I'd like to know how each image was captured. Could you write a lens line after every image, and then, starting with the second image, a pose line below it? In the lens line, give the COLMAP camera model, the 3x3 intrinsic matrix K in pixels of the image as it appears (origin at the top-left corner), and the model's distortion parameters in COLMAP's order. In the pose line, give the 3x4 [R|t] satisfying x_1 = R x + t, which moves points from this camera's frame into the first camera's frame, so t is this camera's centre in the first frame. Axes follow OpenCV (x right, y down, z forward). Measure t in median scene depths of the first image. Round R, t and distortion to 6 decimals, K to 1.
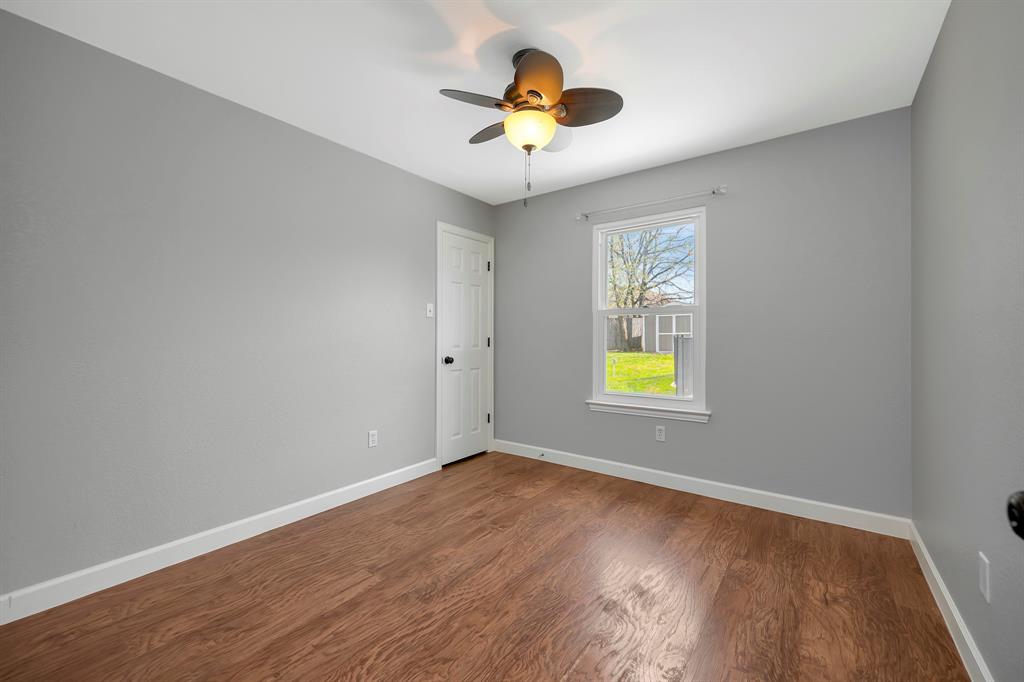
lens RADIAL K [[408.1, 0, 513.3], [0, 408.1, 341.5], [0, 0, 1]] dist [-0.001207, -0.000017]
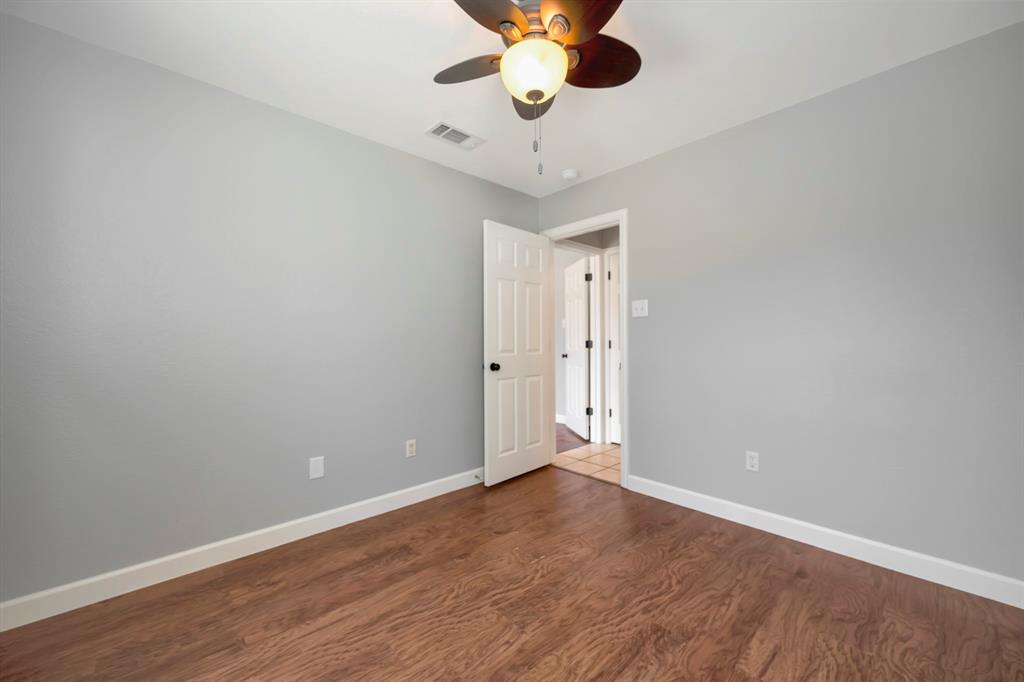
lens RADIAL K [[408.1, 0, 513.3], [0, 408.1, 341.5], [0, 0, 1]] dist [-0.001207, -0.000017]
pose [[-0.983451, 0.008099, 0.180994, -0.073389], [0.010199, 0.999891, 0.010676, -0.016742], [-0.180888, 0.012345, -0.983426, 2.123770]]
